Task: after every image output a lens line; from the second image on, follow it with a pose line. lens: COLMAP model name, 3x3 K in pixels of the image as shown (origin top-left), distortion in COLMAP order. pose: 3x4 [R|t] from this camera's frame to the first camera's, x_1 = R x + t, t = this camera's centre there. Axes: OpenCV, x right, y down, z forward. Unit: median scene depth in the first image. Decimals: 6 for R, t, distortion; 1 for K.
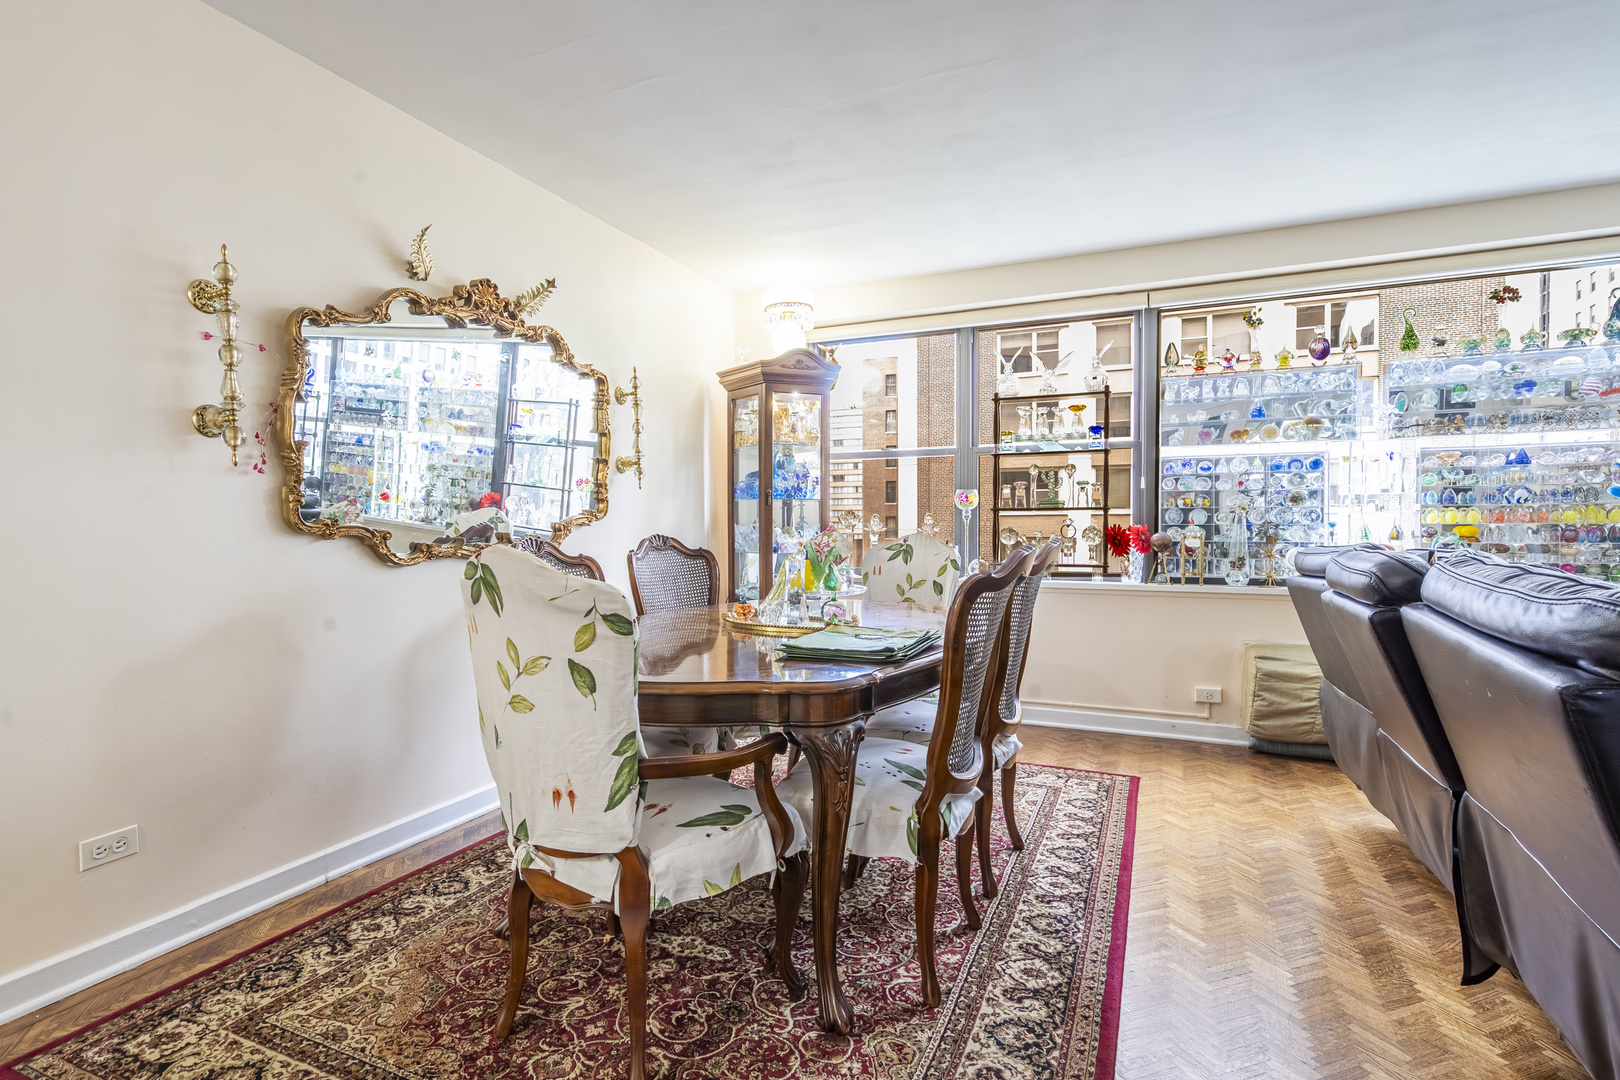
lens RADIAL K [[796.3, 0, 808.3], [0, 796.3, 537.5], [0, 0, 1]] dist [-0.001219, -0.000173]
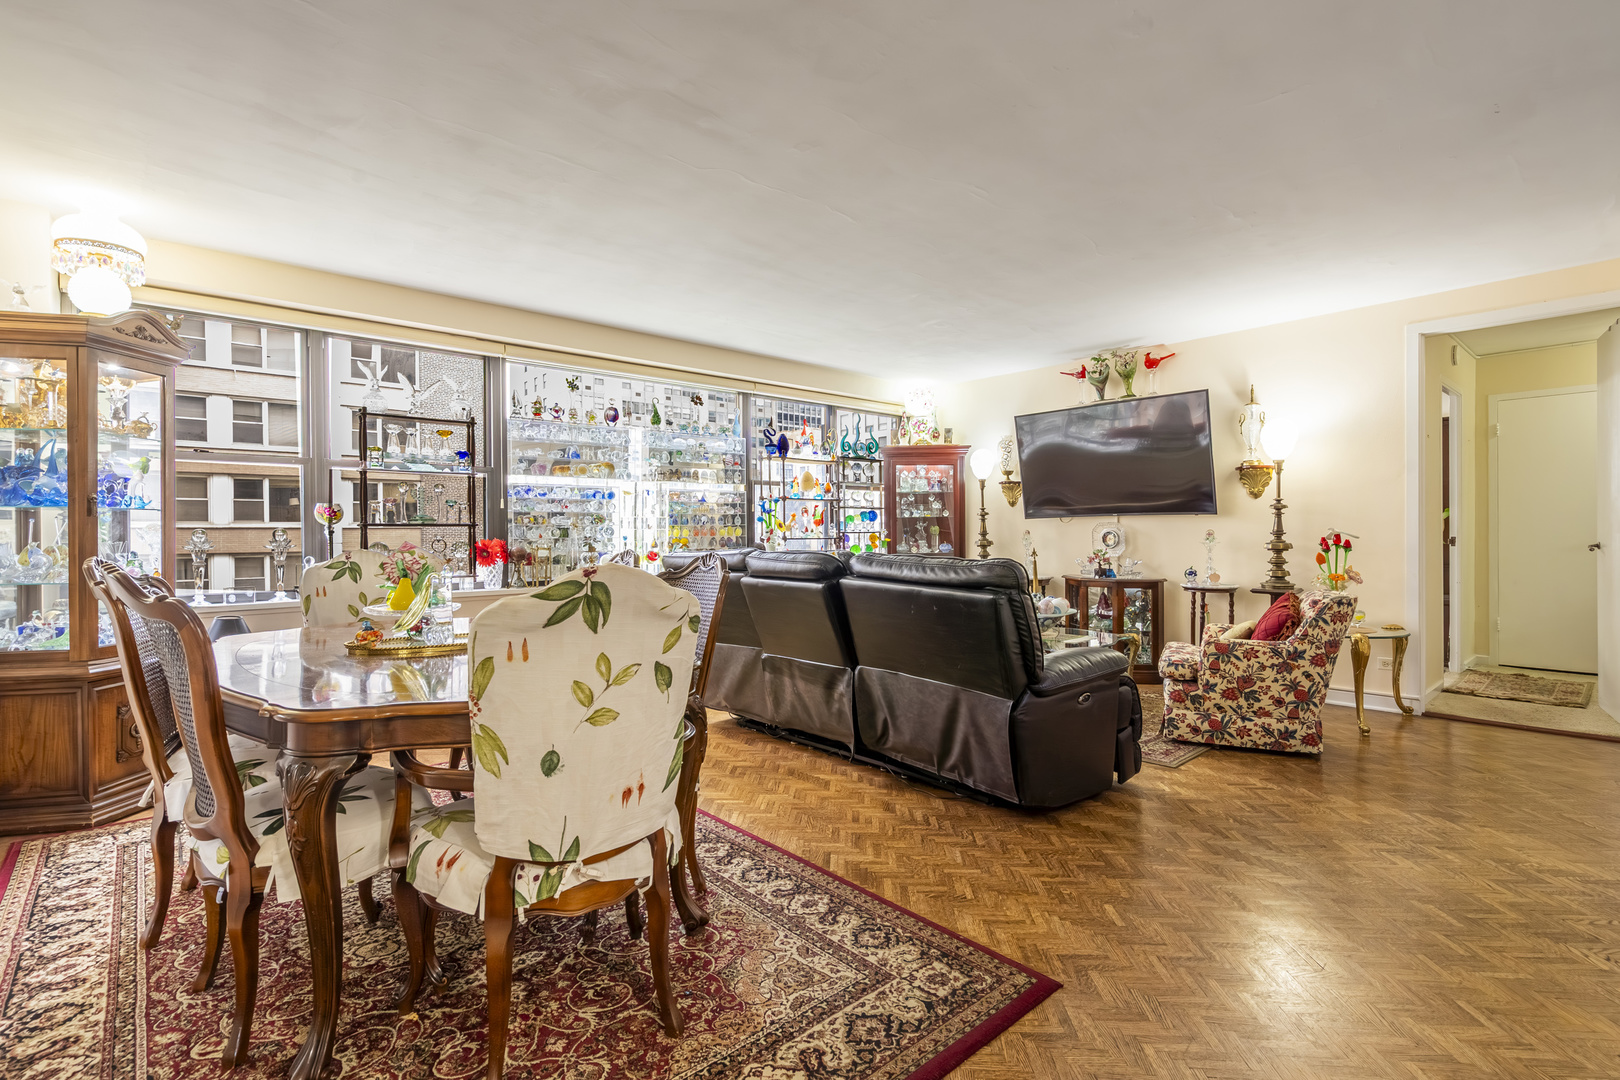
lens RADIAL K [[743.0, 0, 815.2], [0, 743.0, 533.9], [0, 0, 1]] dist [-0.007002, 0.002756]
pose [[0.404977, -0.001735, 0.914325, -0.440074], [0.021306, 0.999745, -0.007540, -0.005829], [-0.914079, 0.022534, 0.404911, 0.136961]]
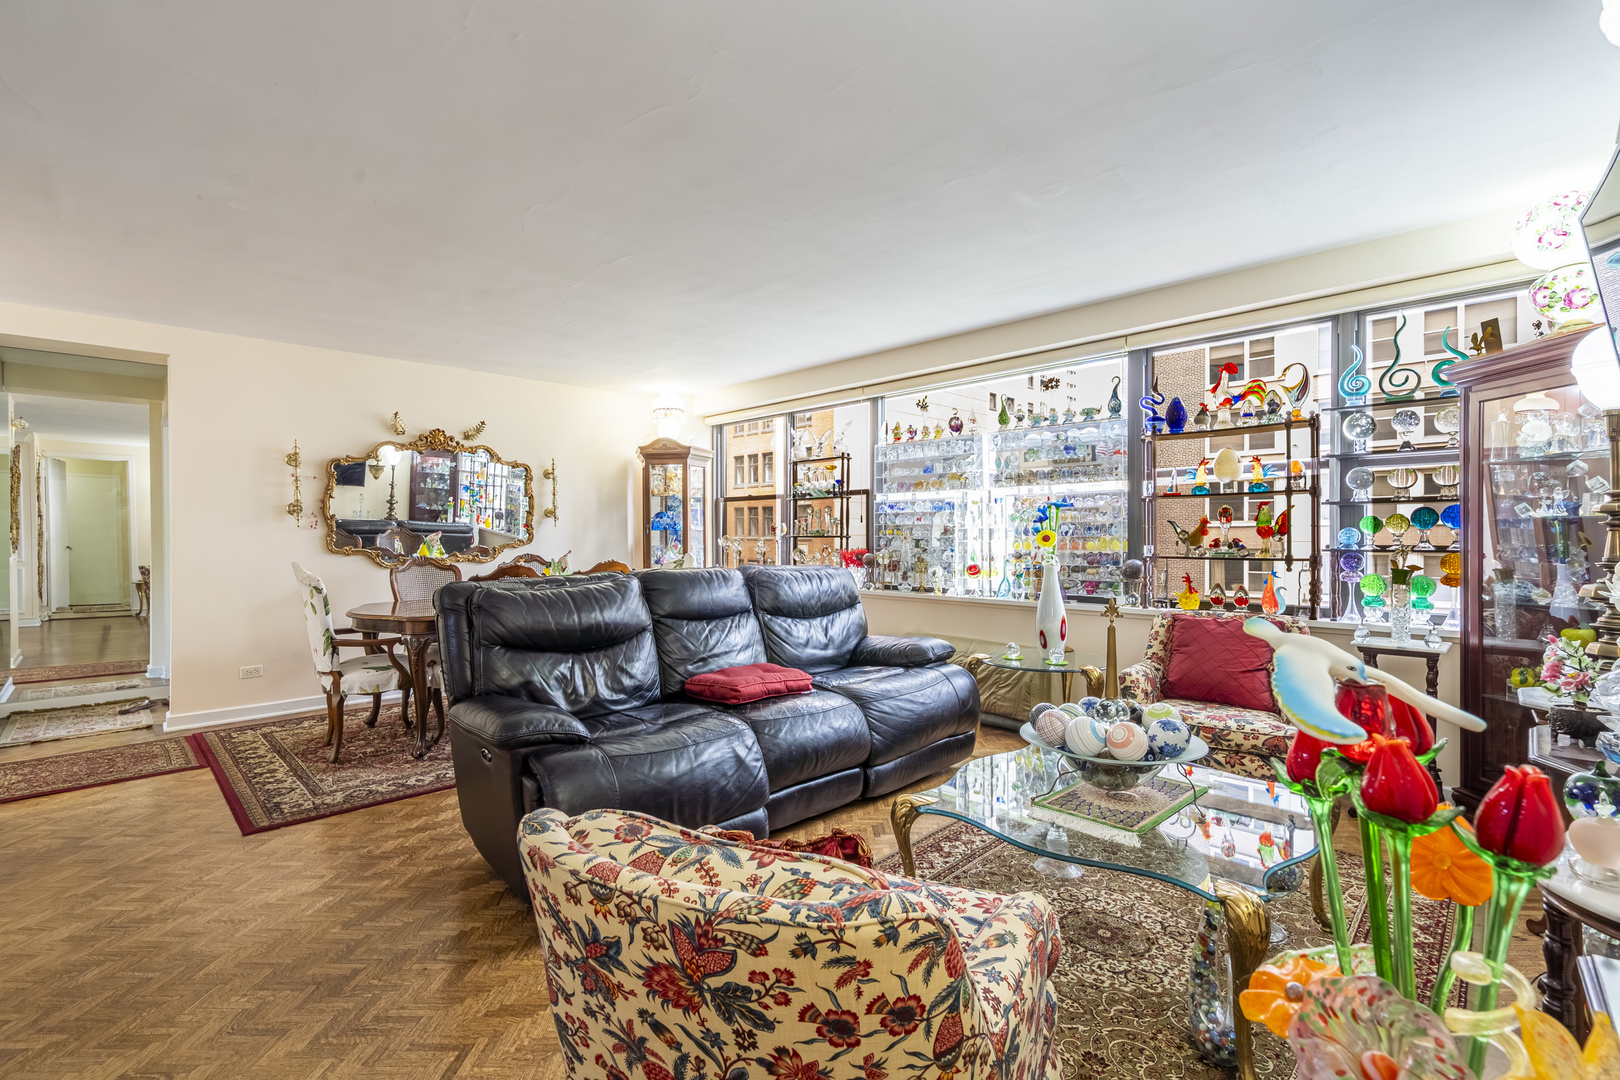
lens RADIAL K [[743.0, 0, 811.5], [0, 743.0, 538.4], [0, 0, 1]] dist [-0.007002, 0.002756]
pose [[0.930828, 0.002900, -0.365446, 0.918641], [-0.006071, 0.999953, -0.007528, -0.025332], [0.365407, 0.009226, 0.930802, -0.324316]]
